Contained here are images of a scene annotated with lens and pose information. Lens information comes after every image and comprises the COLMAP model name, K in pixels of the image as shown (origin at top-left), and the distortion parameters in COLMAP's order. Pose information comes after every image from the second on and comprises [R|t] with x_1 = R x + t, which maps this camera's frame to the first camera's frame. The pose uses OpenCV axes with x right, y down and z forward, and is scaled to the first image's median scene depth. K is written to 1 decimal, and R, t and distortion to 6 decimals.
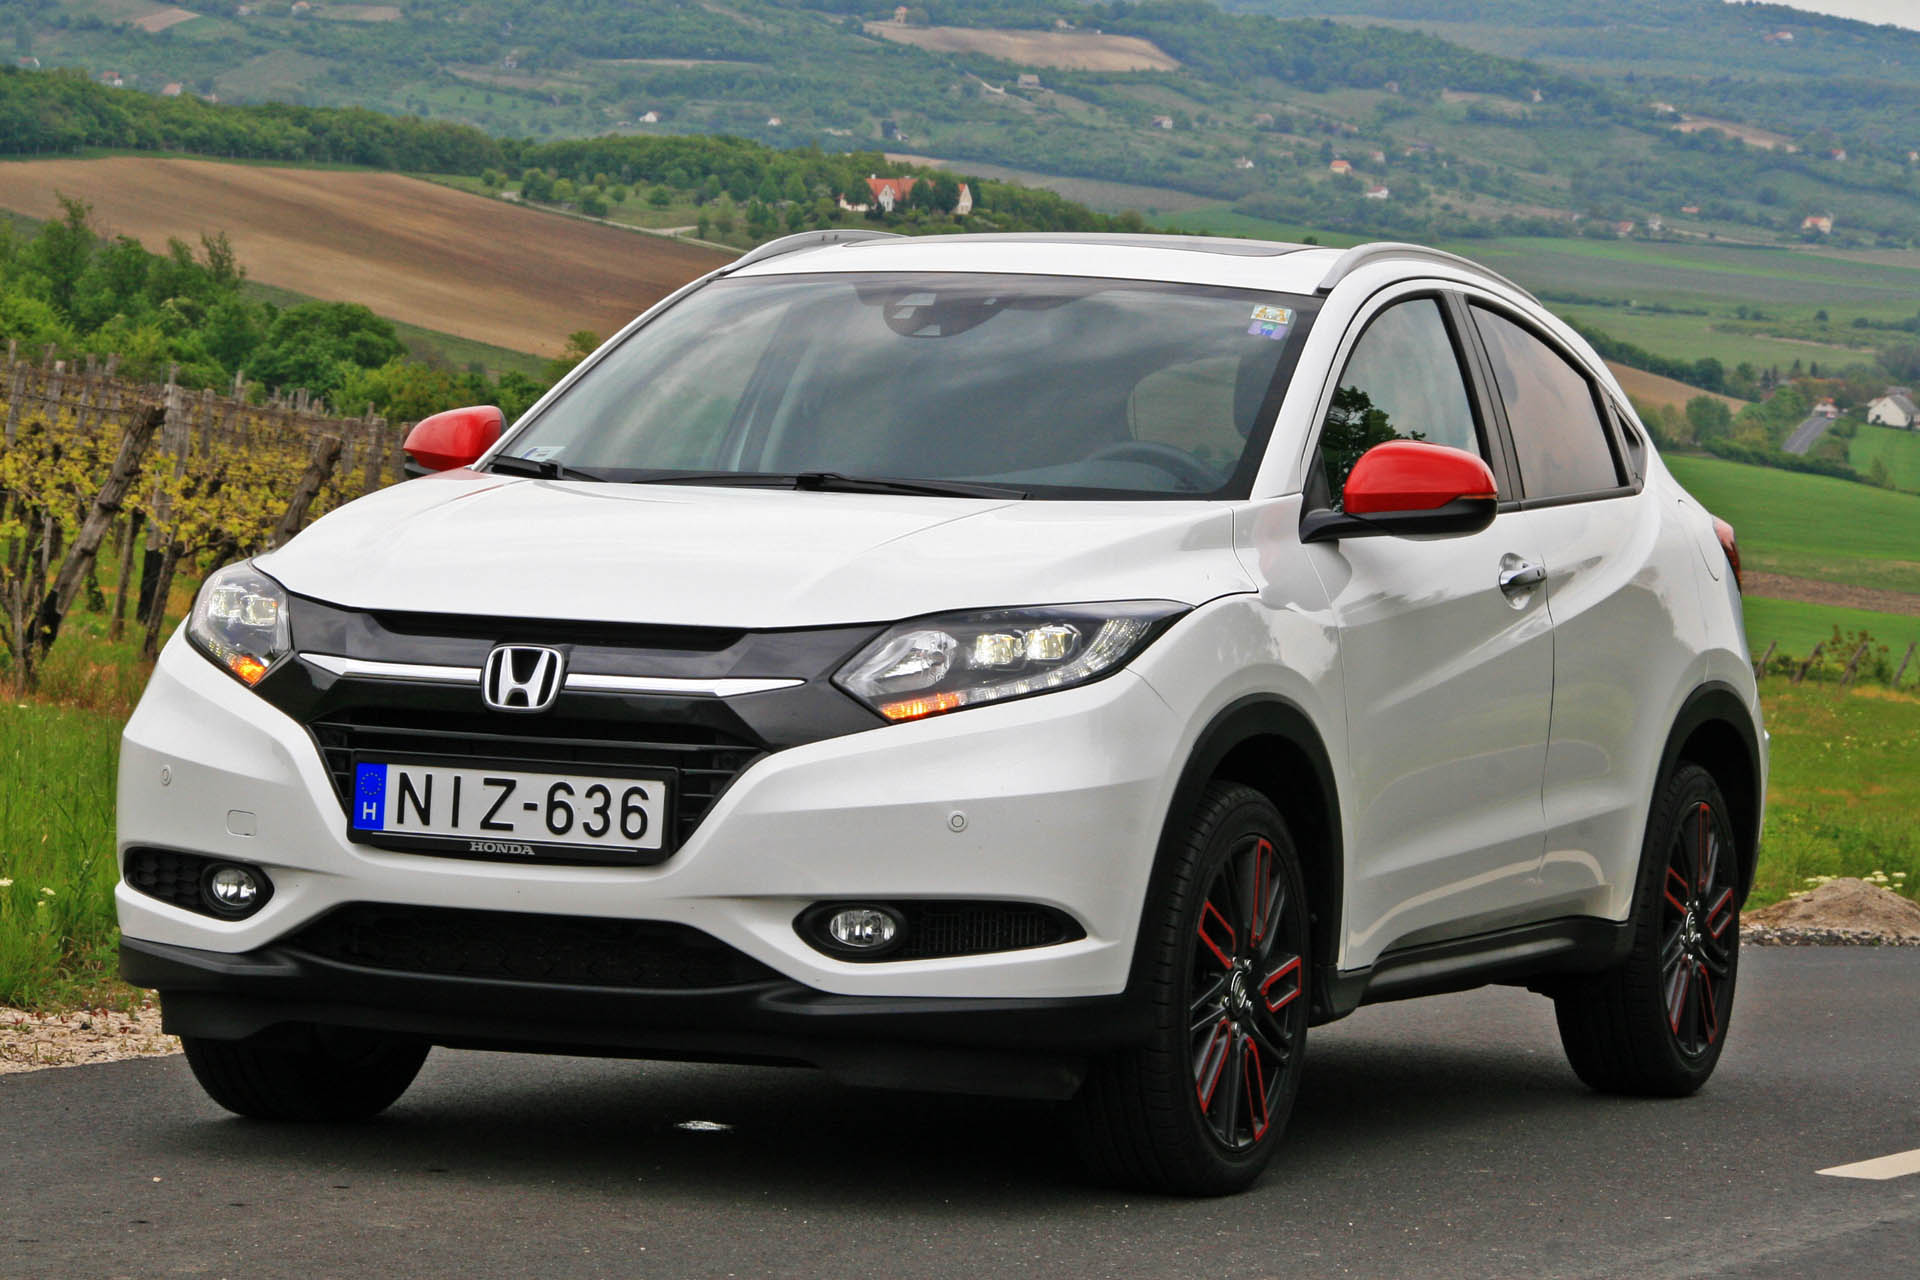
lens RADIAL K [[6804.6, 0, 962.6], [0, 6804.6, 674.0], [0, 0, 1]] dist [1.059330, 2.399842]
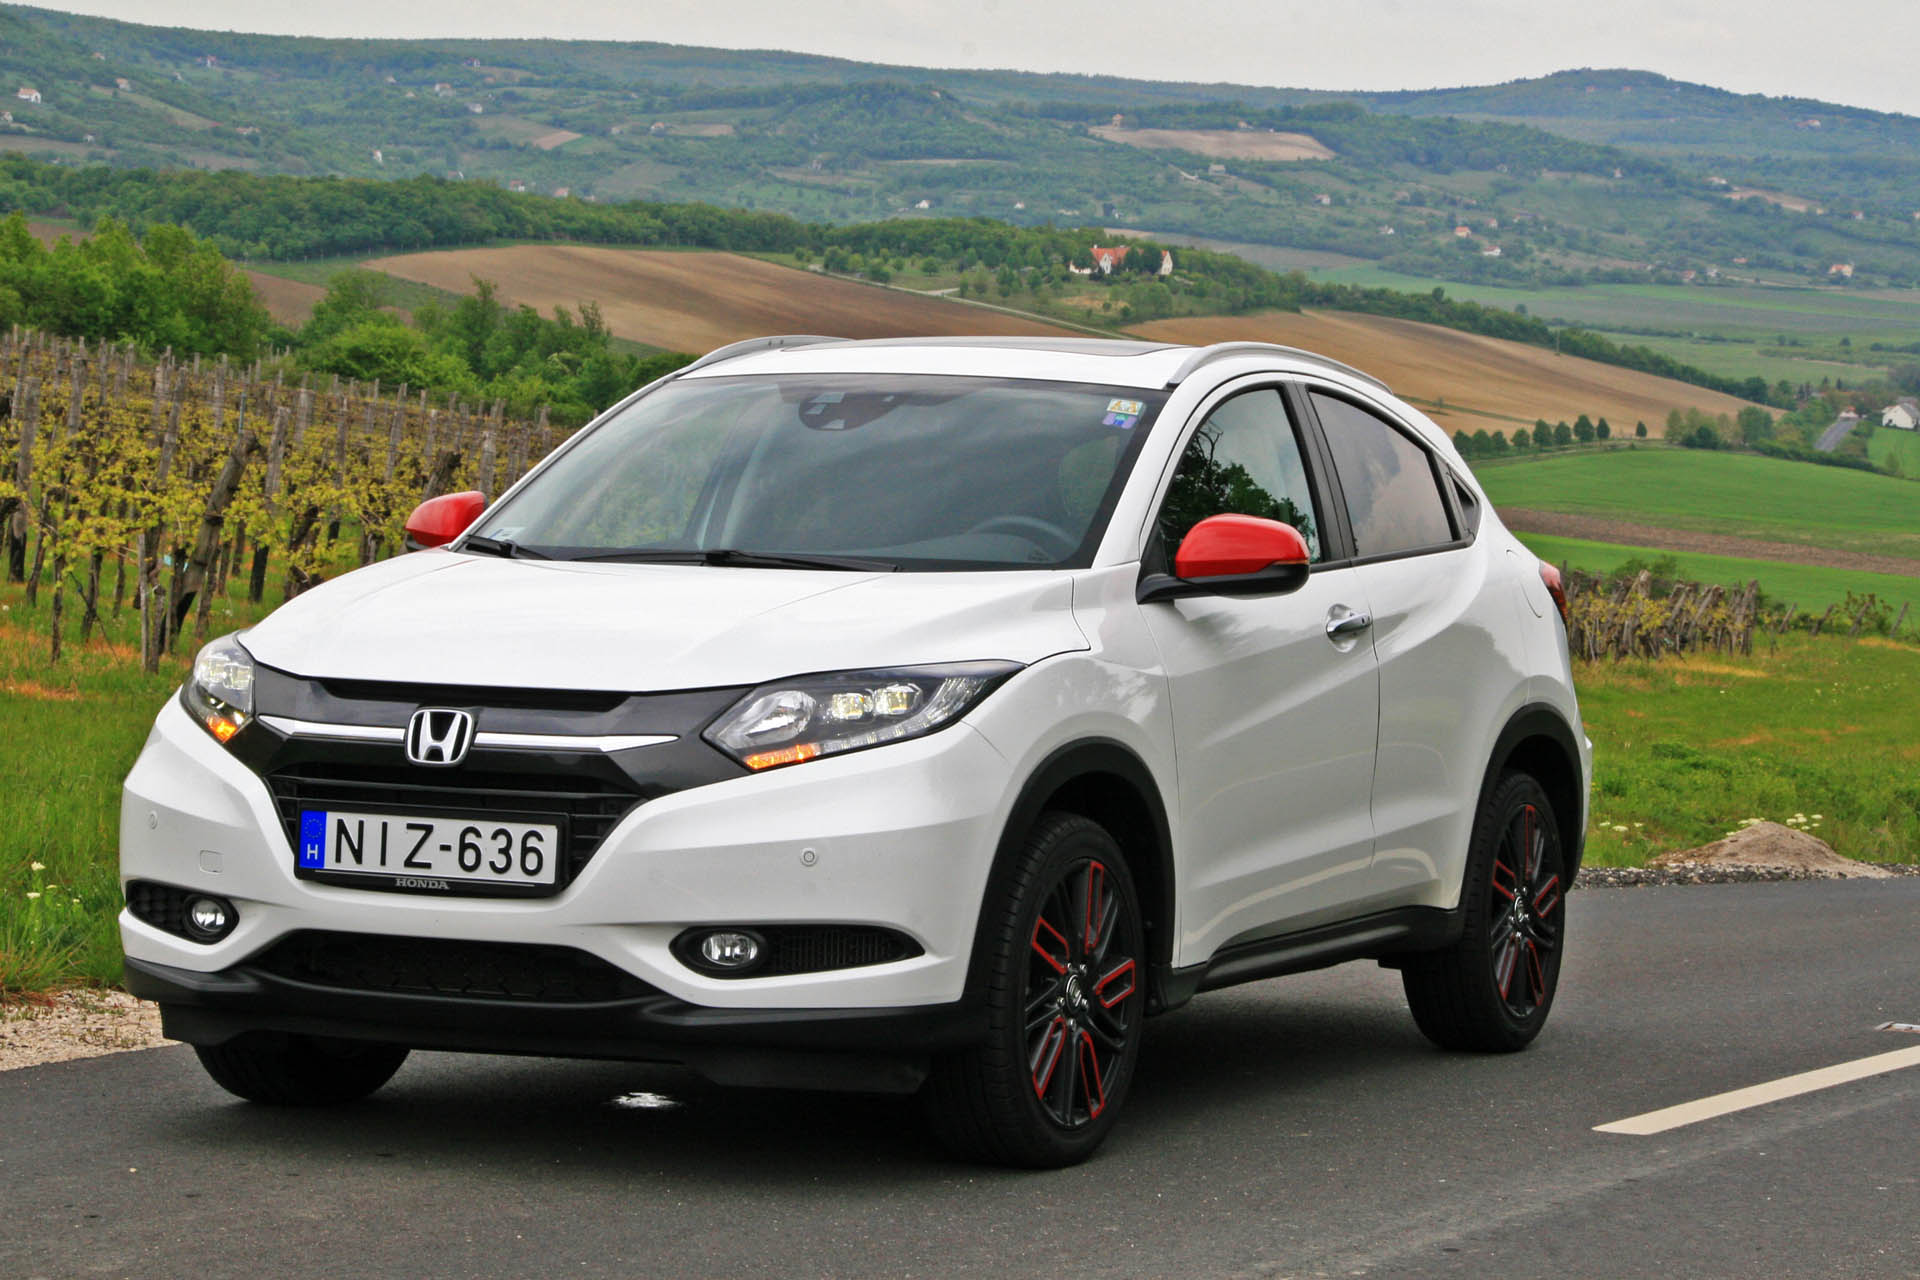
lens RADIAL K [[5246.4, 0, 960.2], [0, 5246.4, 670.6], [0, 0, 1]] dist [0.687423, 1.413656]
pose [[0.998890, -0.012535, -0.045411, 0.051754], [0.012916, 0.999884, 0.008110, -0.013354], [0.045304, -0.008687, 0.998935, 0.083282]]
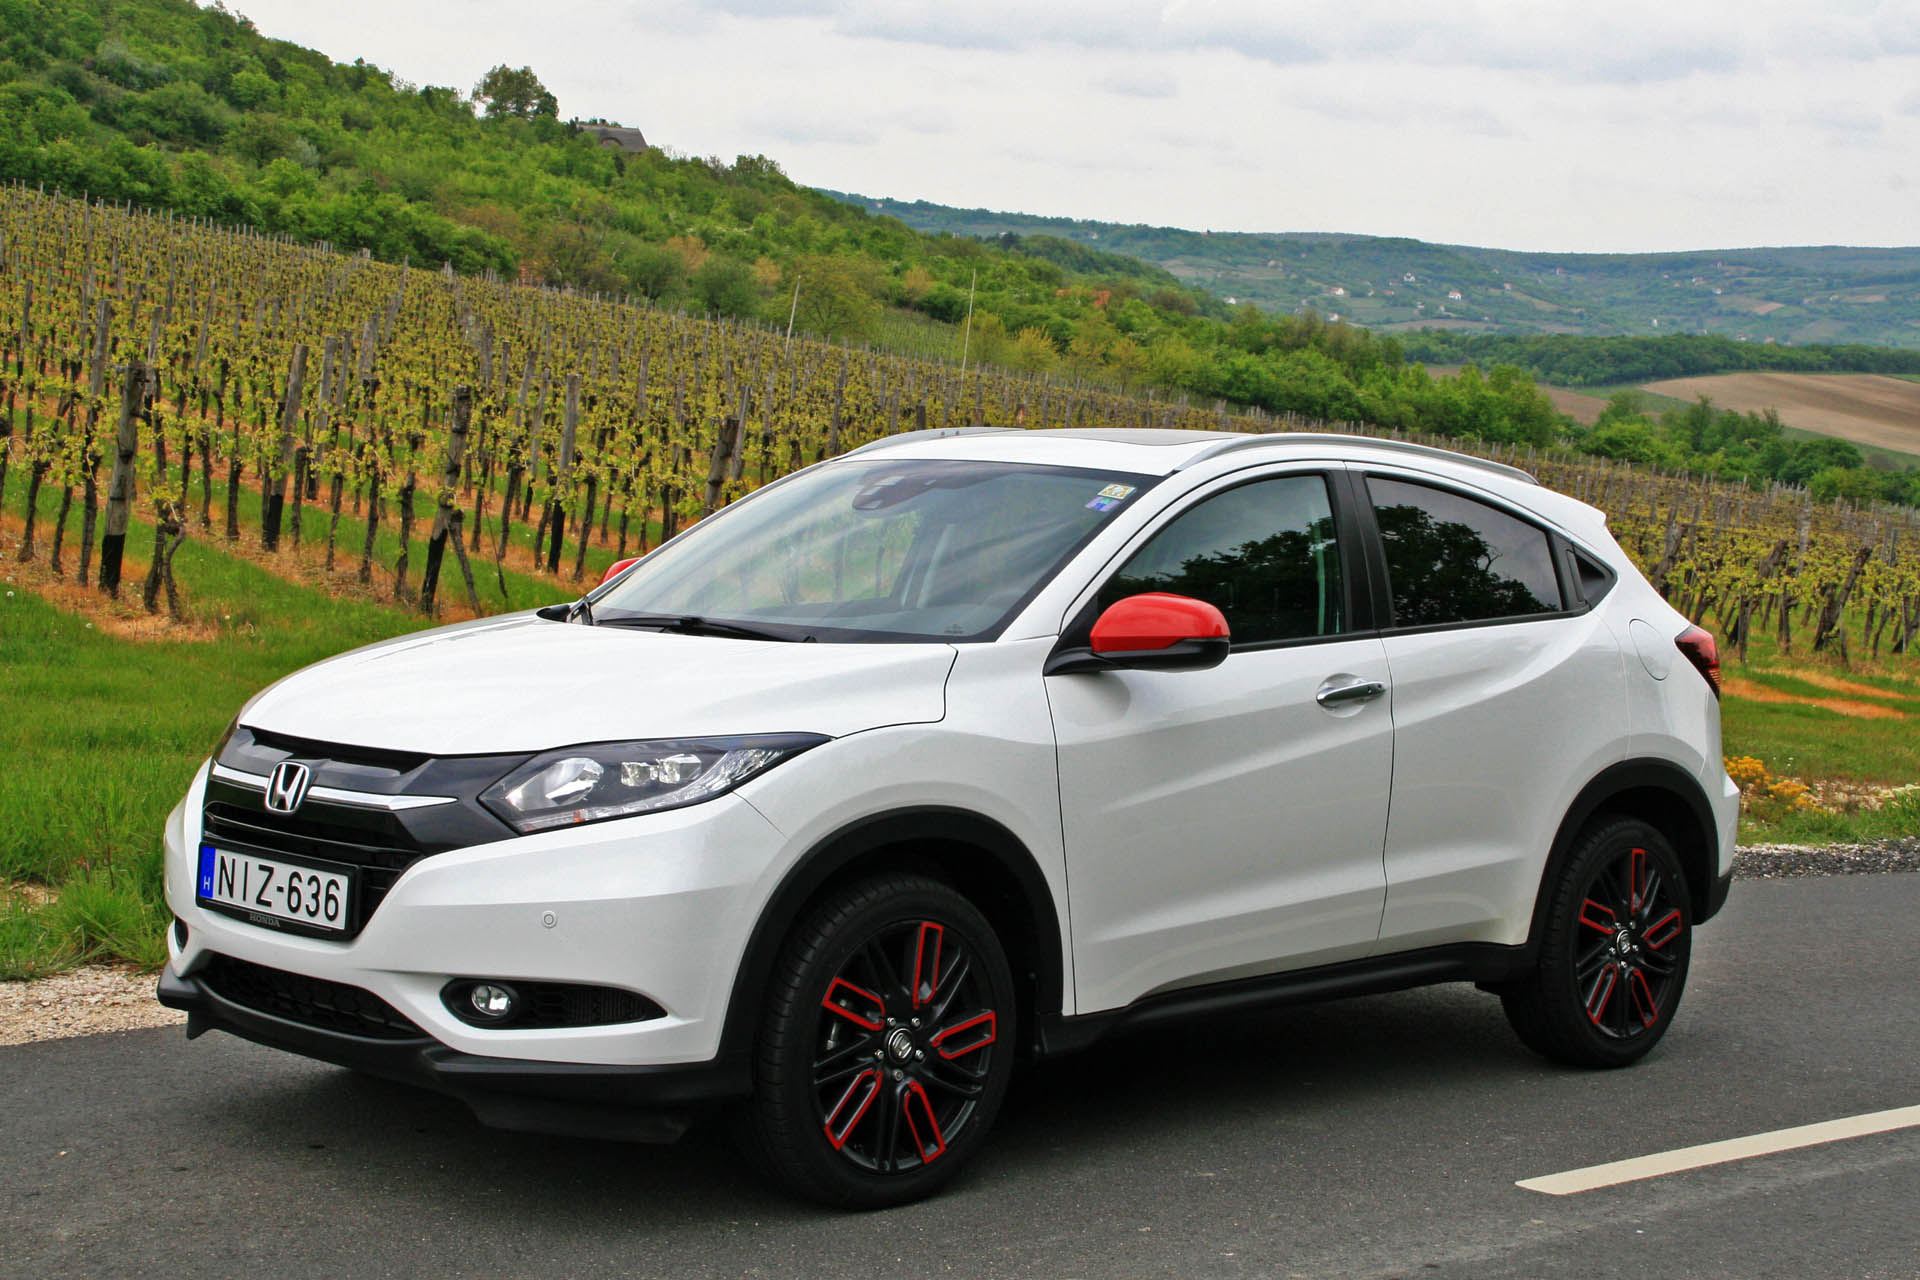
lens RADIAL K [[2995.9, 0, 960.0], [0, 2995.9, 640.0], [0, 0, 1]] dist [0.136162, 1.151981]
pose [[0.921579, 0.014686, -0.387913, 0.216012], [-0.010047, 0.999852, 0.013985, -0.028788], [0.388061, -0.008991, 0.921590, 0.415960]]
